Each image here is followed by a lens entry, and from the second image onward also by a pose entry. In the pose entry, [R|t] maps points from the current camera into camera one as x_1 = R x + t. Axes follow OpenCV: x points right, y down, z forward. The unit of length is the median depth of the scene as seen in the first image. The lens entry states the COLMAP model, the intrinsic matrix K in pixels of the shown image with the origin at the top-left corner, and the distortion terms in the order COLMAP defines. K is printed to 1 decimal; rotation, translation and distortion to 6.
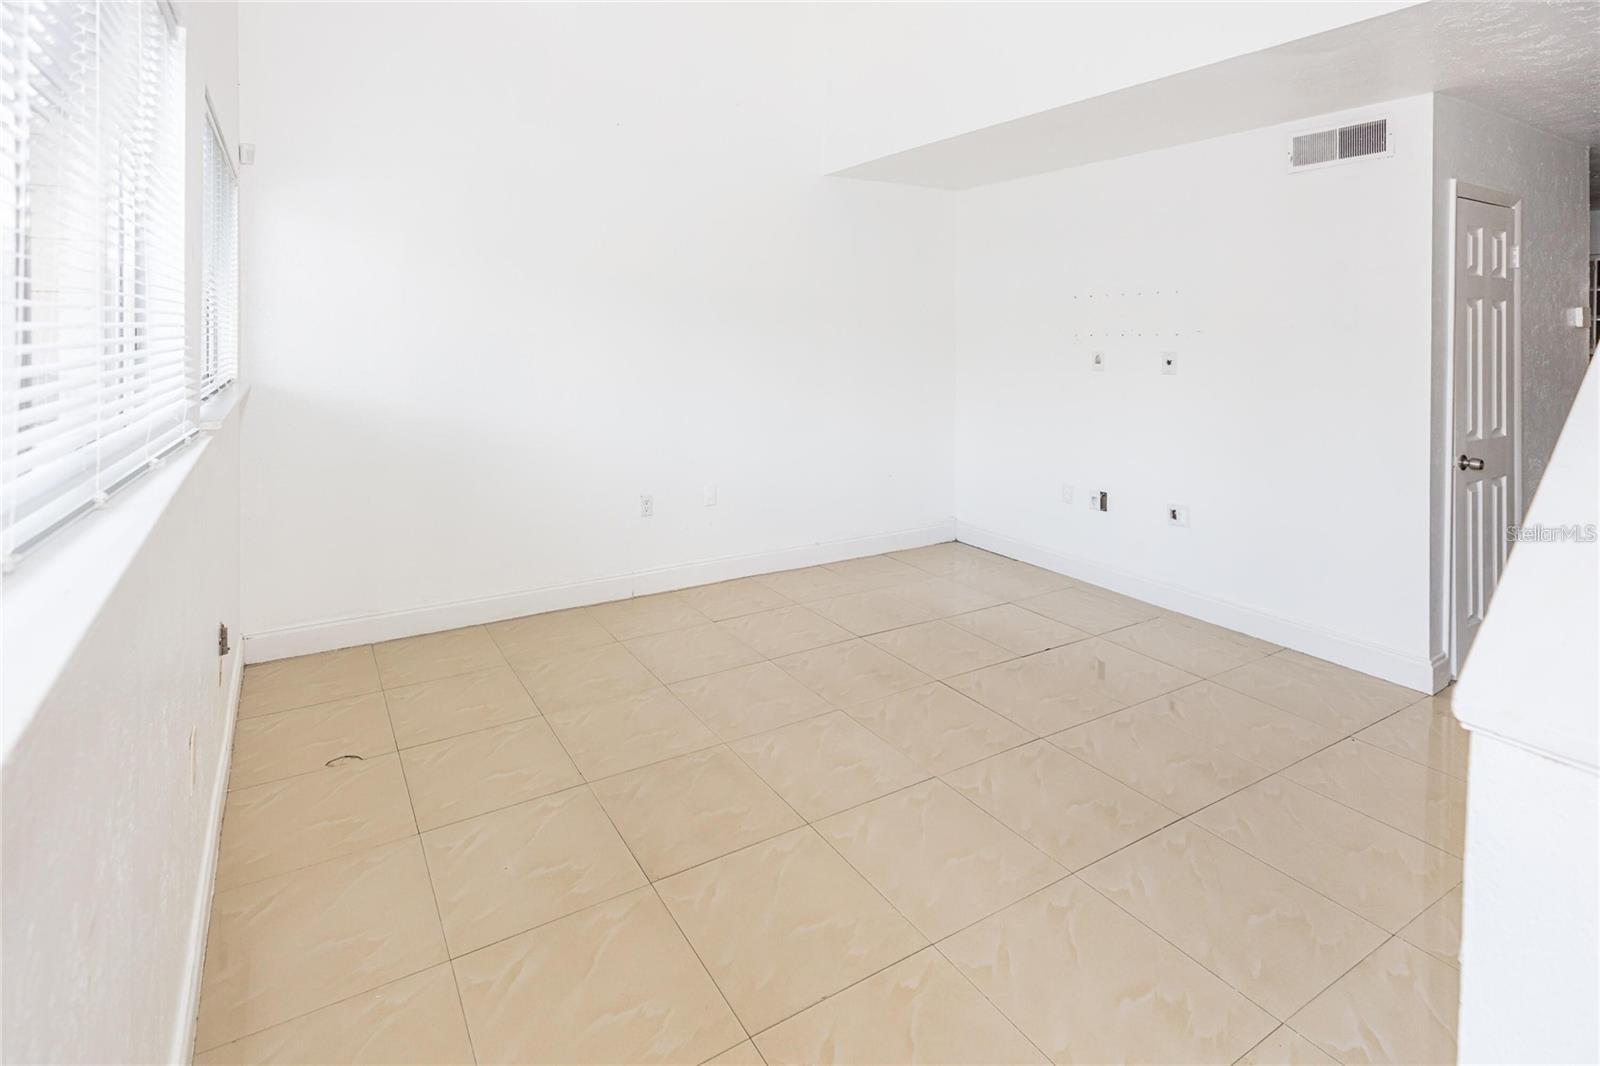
lens RADIAL K [[727.6, 0, 723.4], [0, 727.6, 589.9], [0, 0, 1]] dist [0.003256, 0.000133]
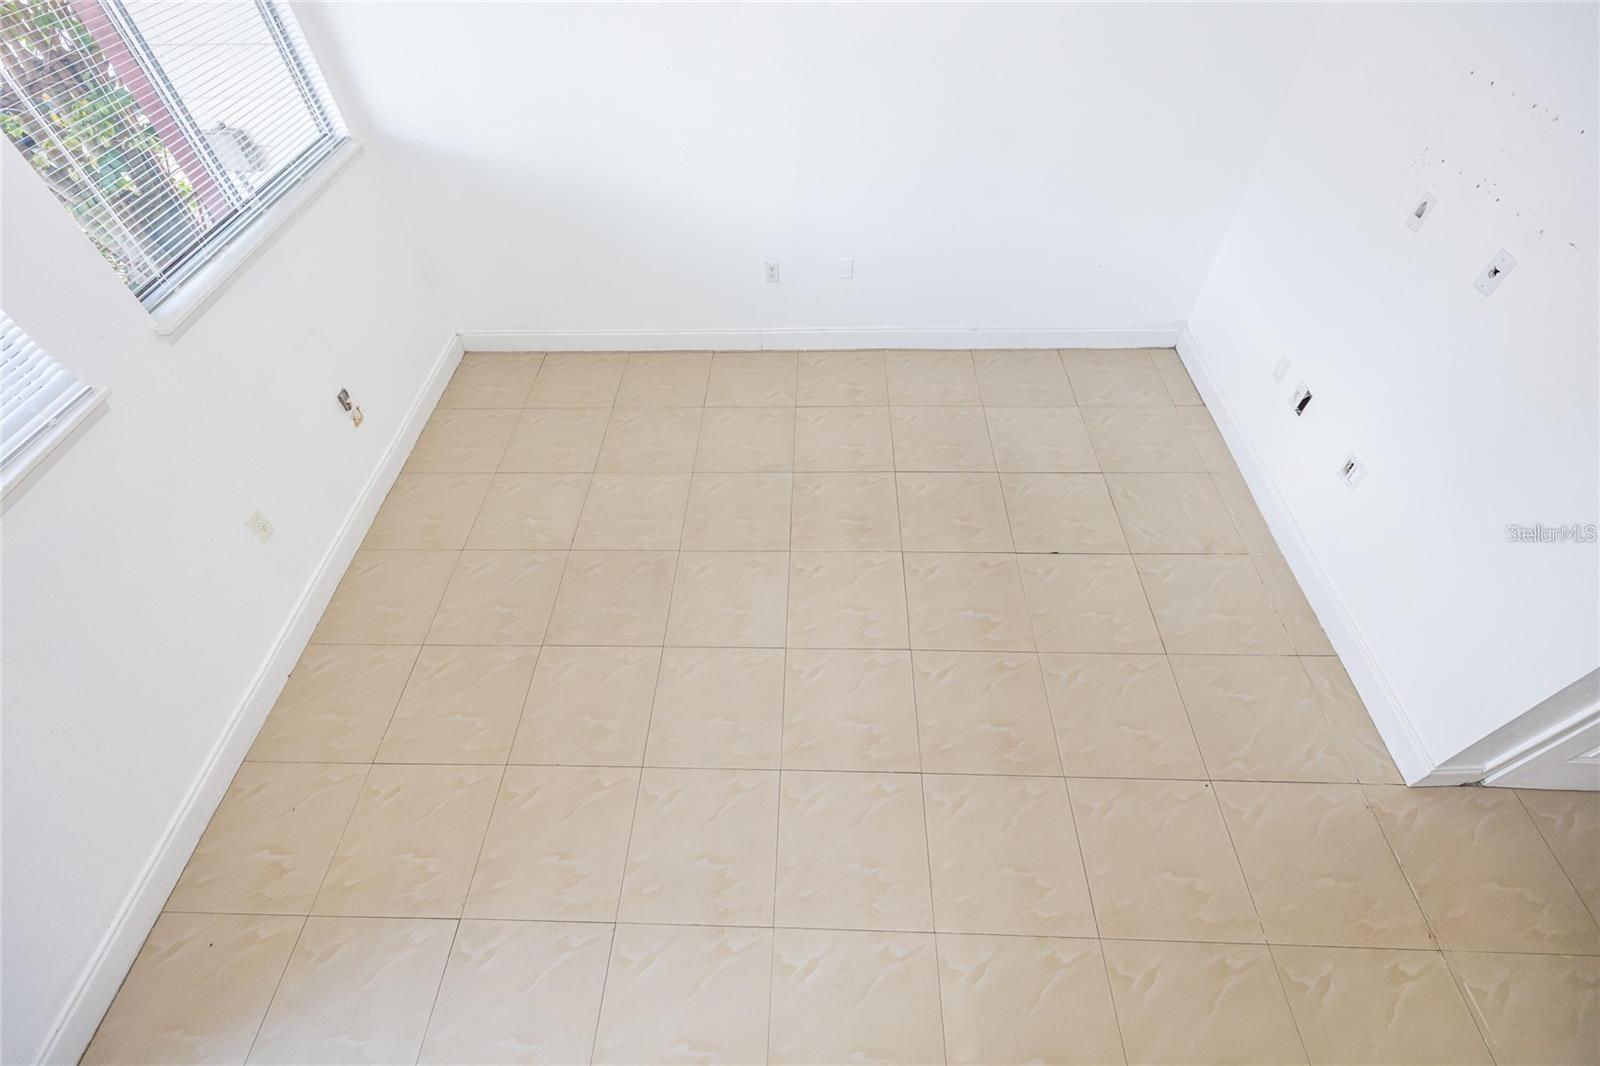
lens RADIAL K [[709.7, 0, 797.7], [0, 709.7, 524.6], [0, 0, 1]] dist [0.002208, 0.000003]
pose [[0.862097, 0.368608, -0.347732, 0.706836], [-0.147355, 0.838907, 0.523948, -0.610157], [0.484846, -0.400454, 0.777535, 0.153845]]
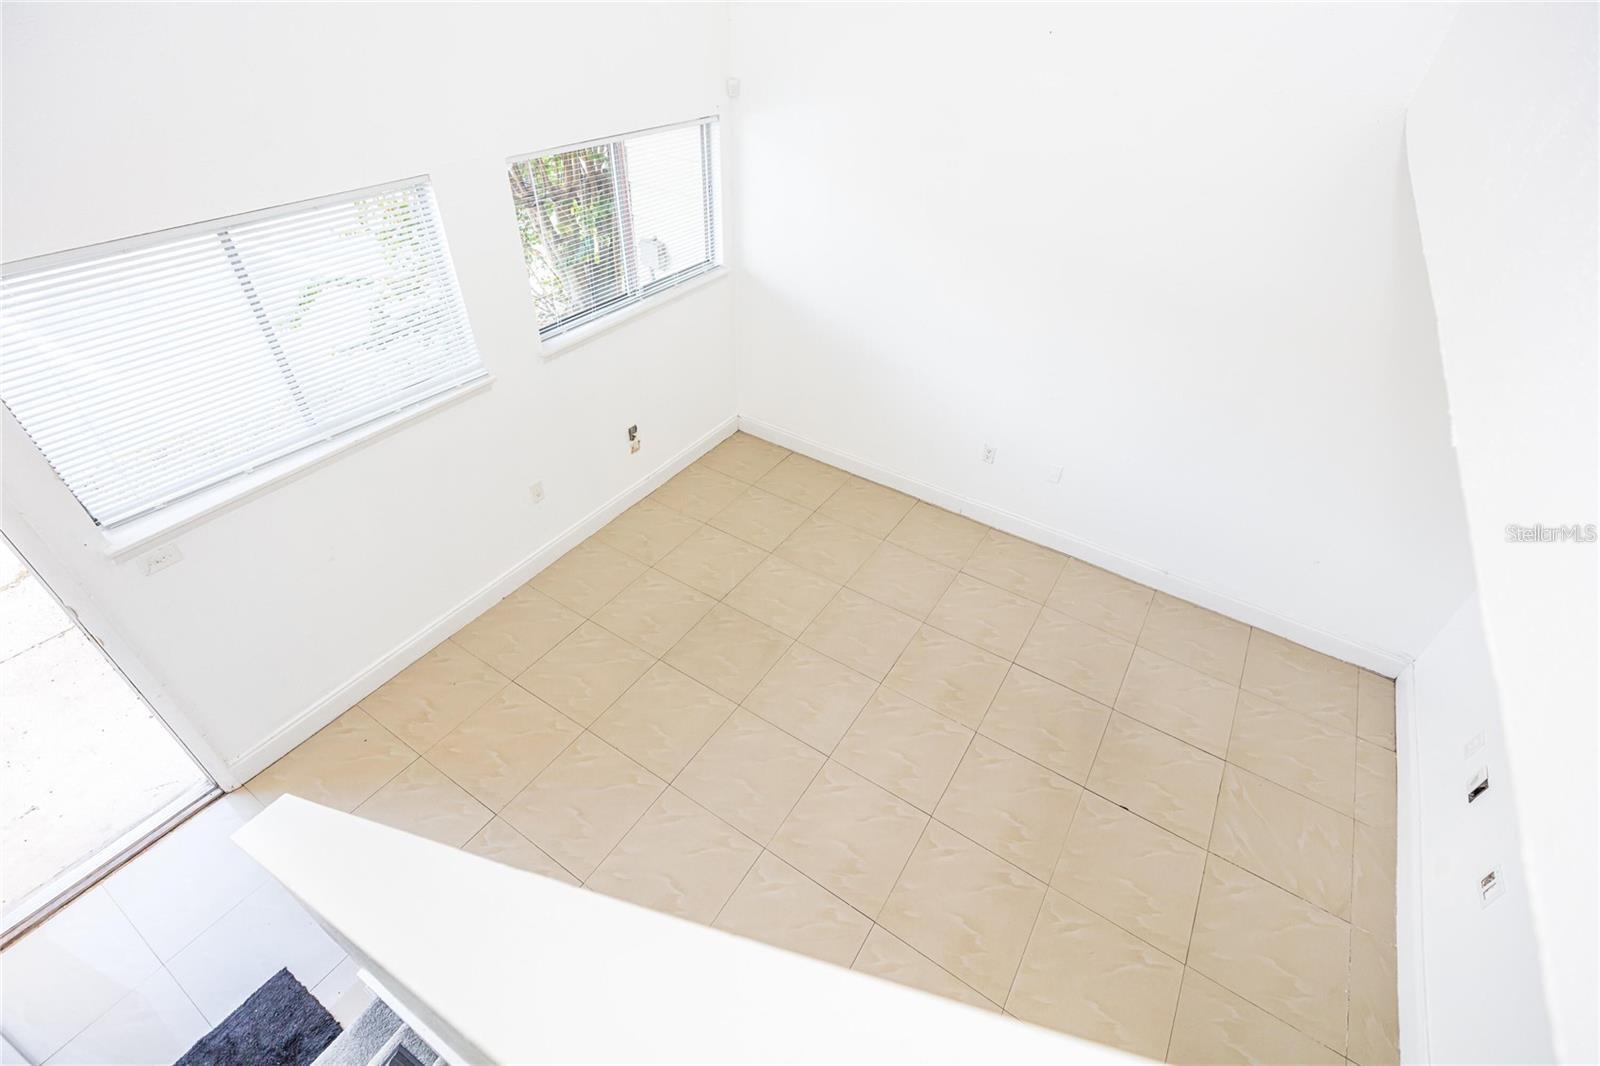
lens RADIAL K [[711.9, 0, 802.1], [0, 711.9, 527.6], [0, 0, 1]] dist [0.003144, -0.000230]
pose [[0.476389, 0.565563, -0.673195, 1.008626], [-0.332476, 0.824684, 0.457554, -0.767863], [0.813949, 0.005848, 0.580907, 0.175054]]
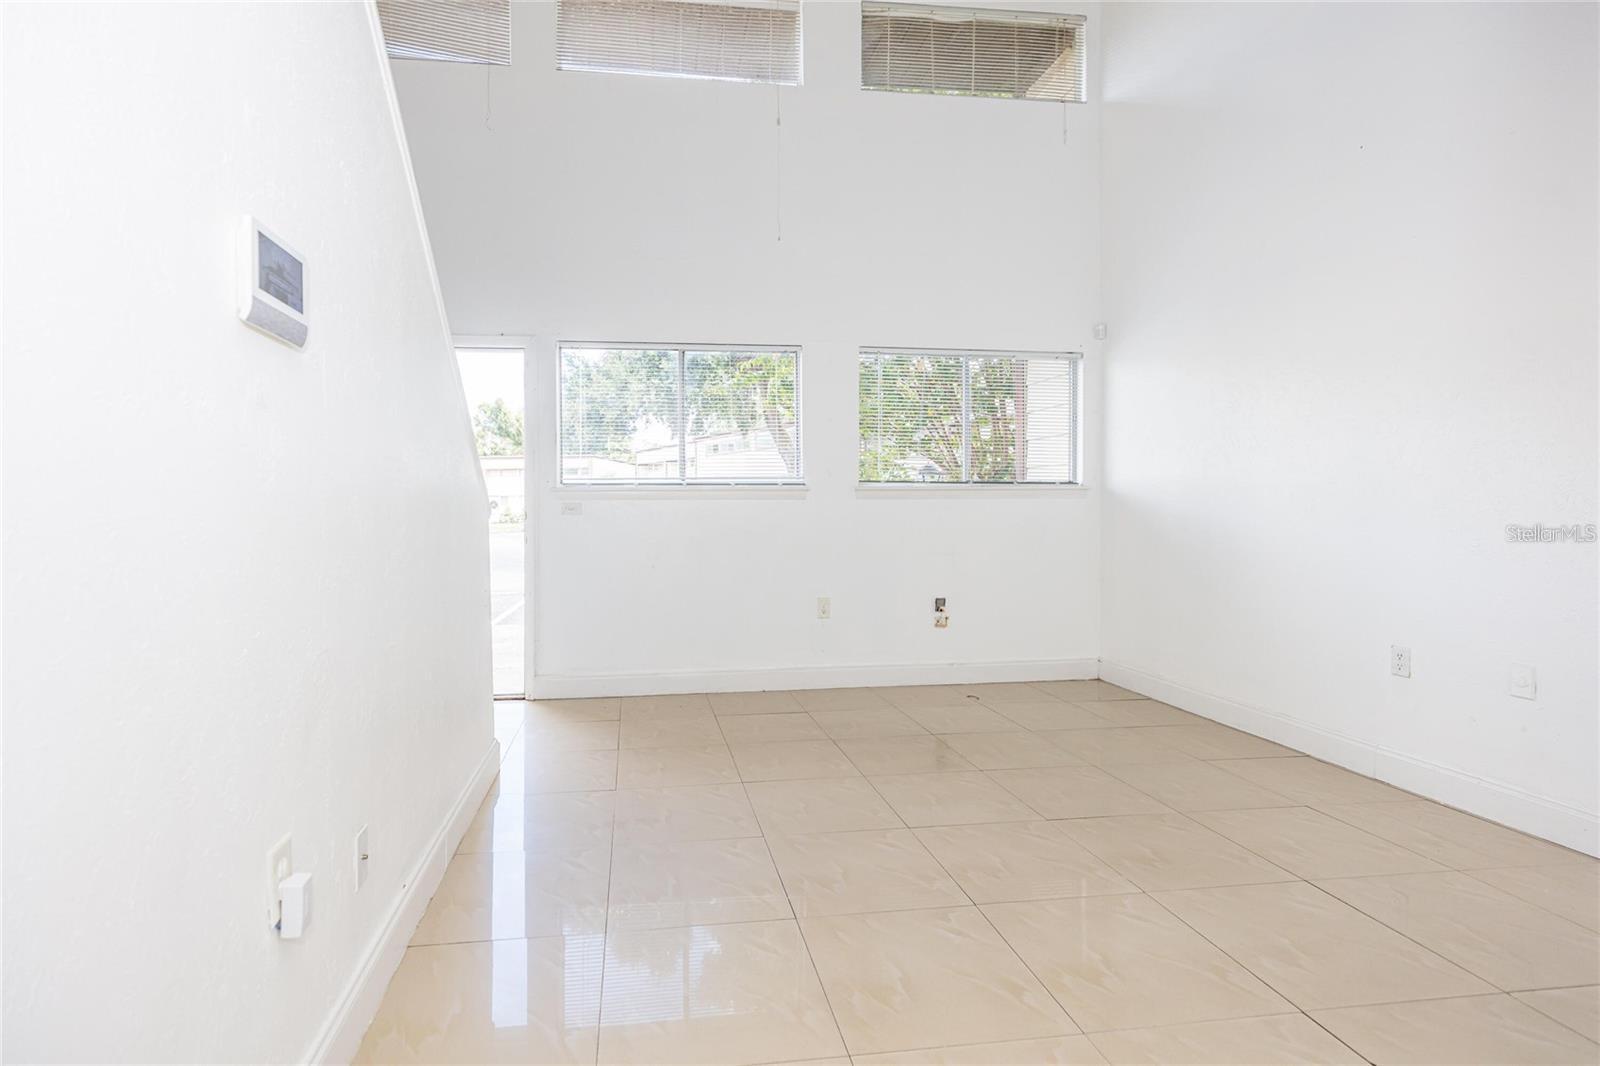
lens RADIAL K [[758.2, 0, 728.0], [0, 758.2, 510.7], [0, 0, 1]] dist [0.001690, 0.000089]
pose [[-0.370009, -0.001946, -0.929026, 1.522465], [-0.310681, 0.942683, 0.121762, -0.248029], [0.875540, 0.333683, -0.349406, 1.077804]]
